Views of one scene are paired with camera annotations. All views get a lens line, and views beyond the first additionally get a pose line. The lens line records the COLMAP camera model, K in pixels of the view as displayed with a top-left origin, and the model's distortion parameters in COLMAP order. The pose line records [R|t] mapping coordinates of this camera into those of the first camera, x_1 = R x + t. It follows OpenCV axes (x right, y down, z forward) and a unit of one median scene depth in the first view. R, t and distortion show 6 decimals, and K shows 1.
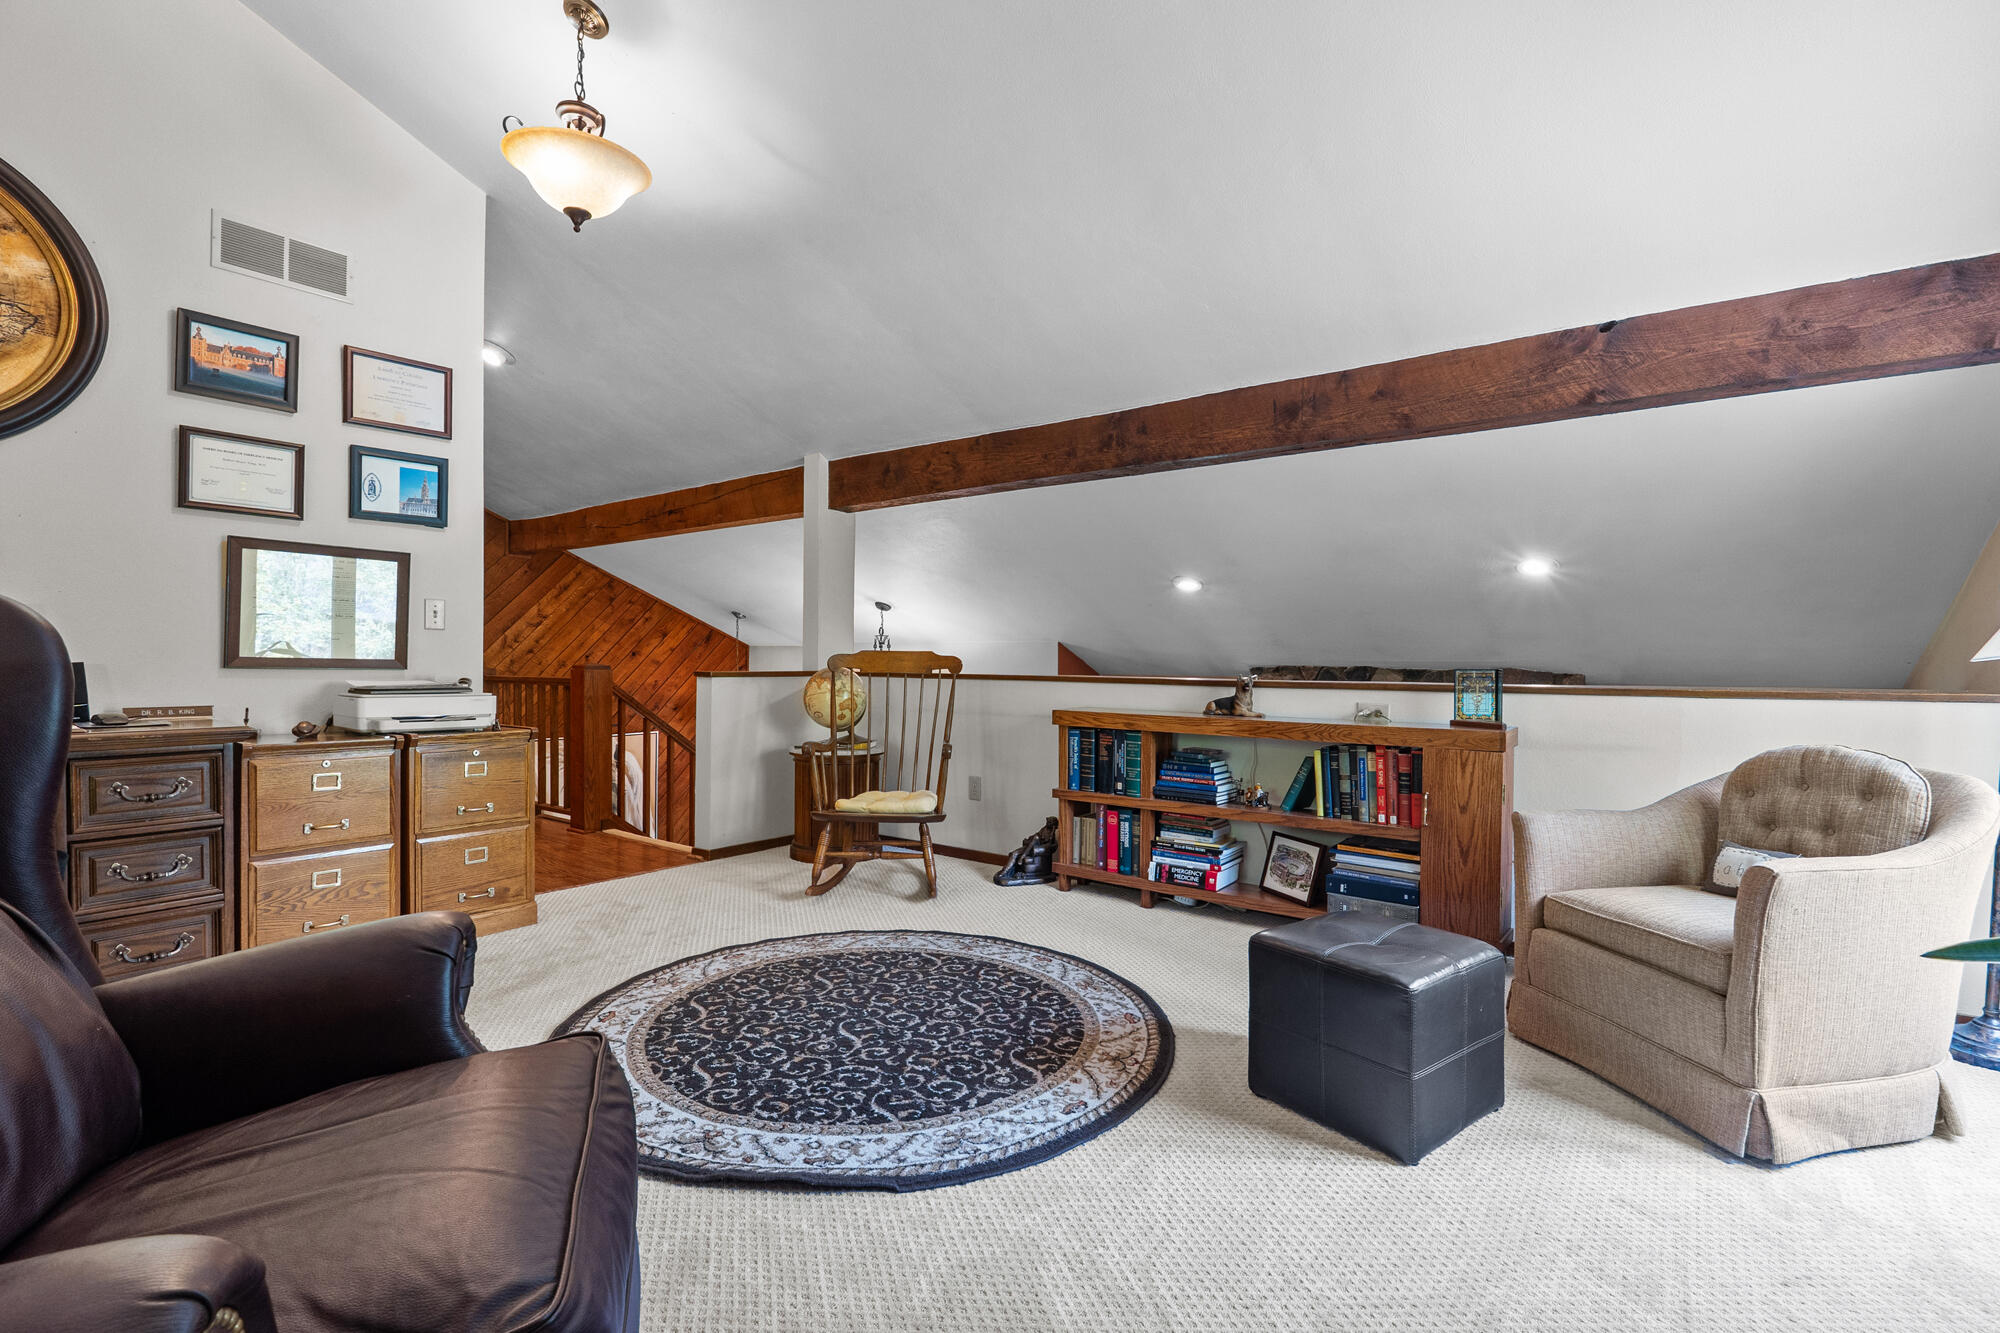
lens RADIAL K [[920.0, 0, 1013.5], [0, 920.0, 674.6], [0, 0, 1]] dist [-0.013815, 0.002086]
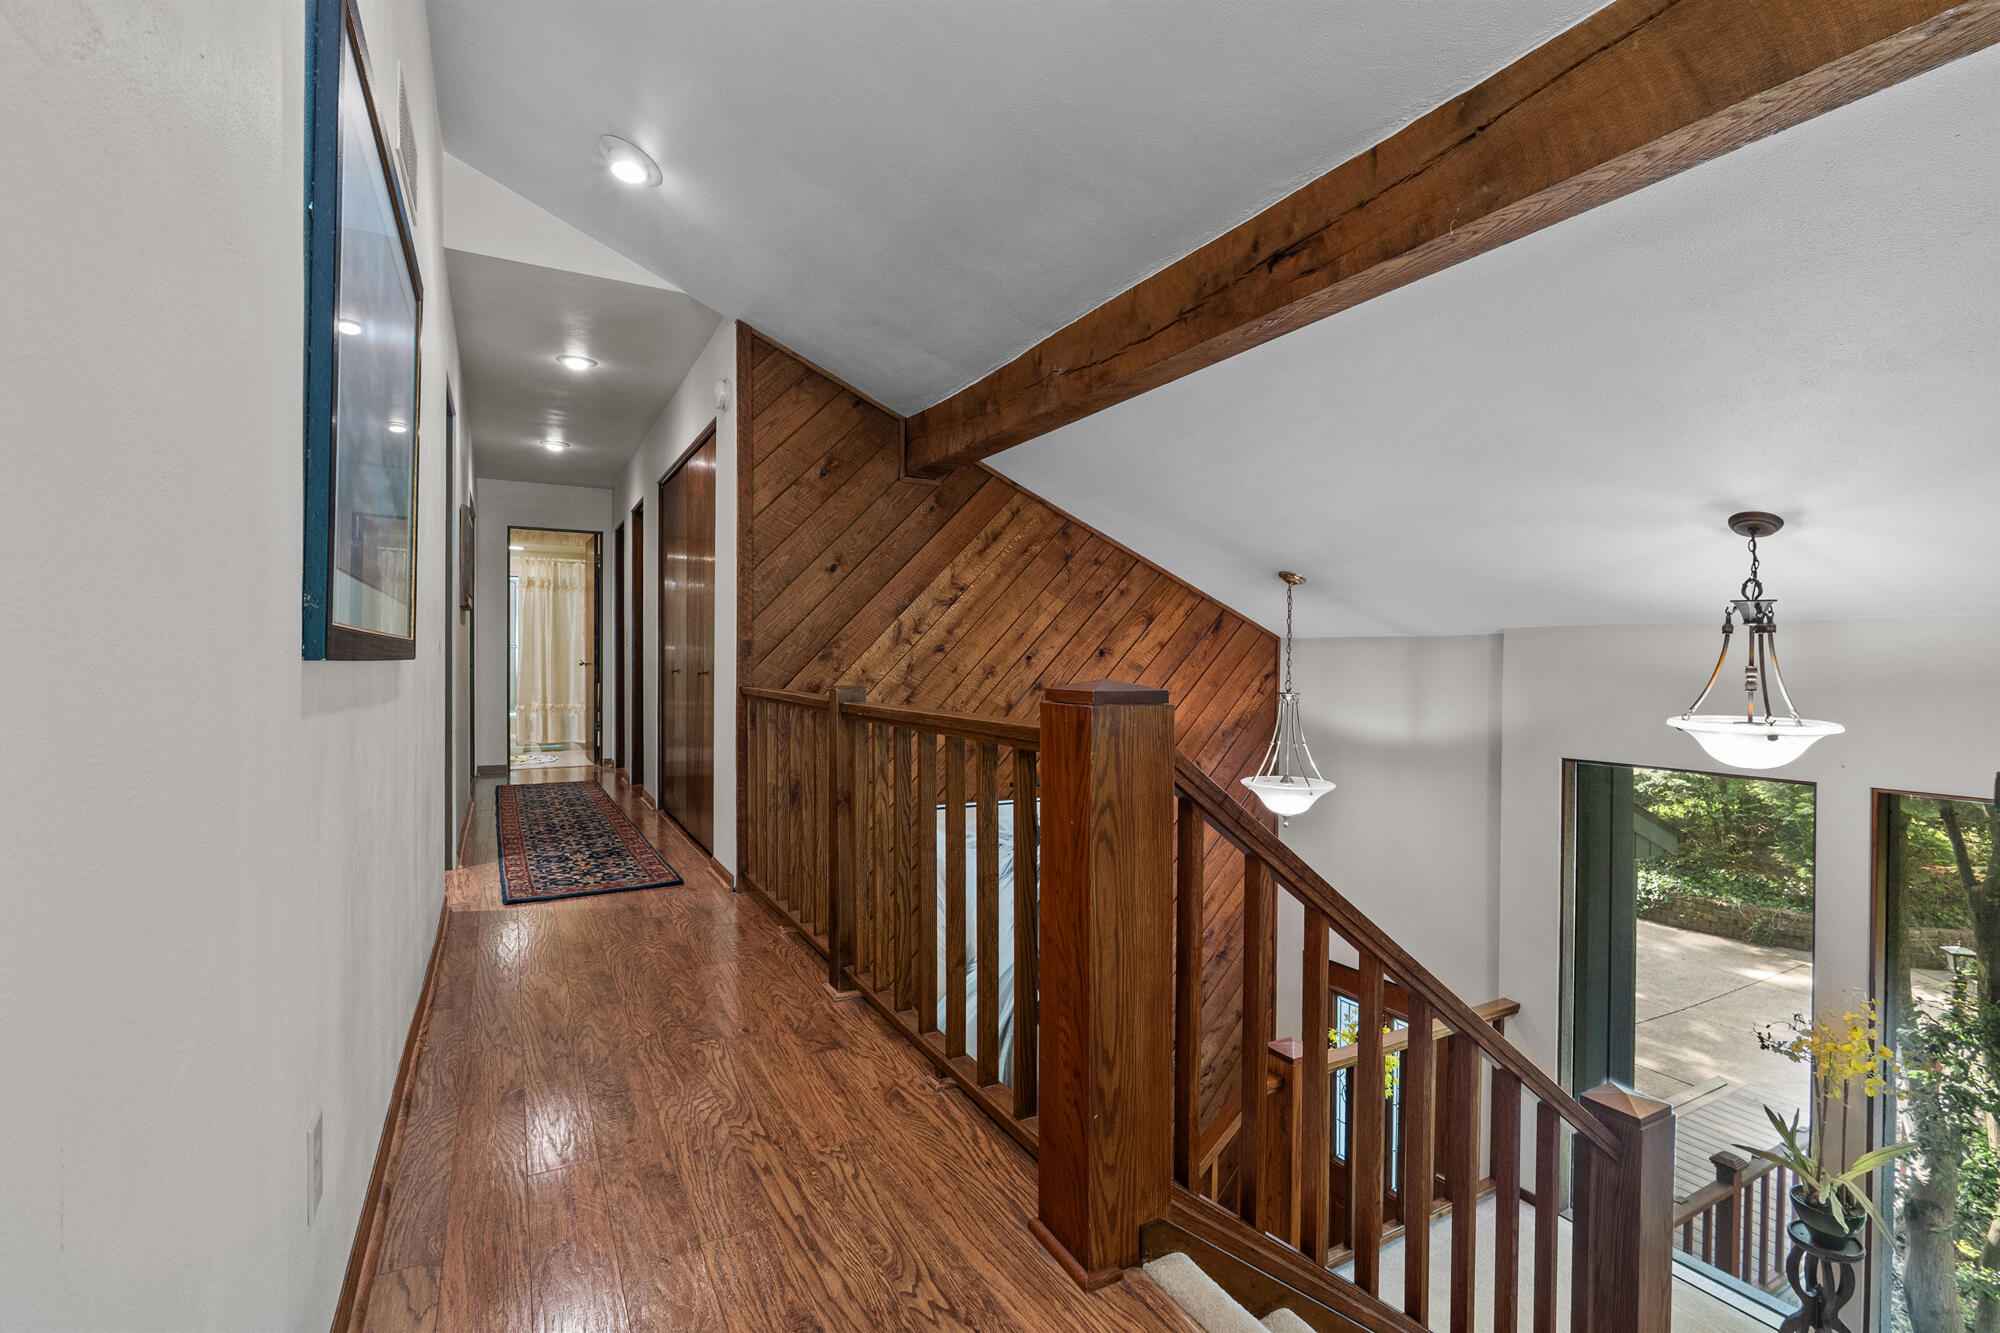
lens RADIAL K [[920.0, 0, 1004.4], [0, 920.0, 672.1], [0, 0, 1]] dist [-0.013815, 0.002086]
pose [[0.911219, 0.001989, -0.411918, -0.377454], [-0.003062, 0.999993, -0.001943, -0.015115], [0.411912, 0.003032, 0.911219, 0.734785]]
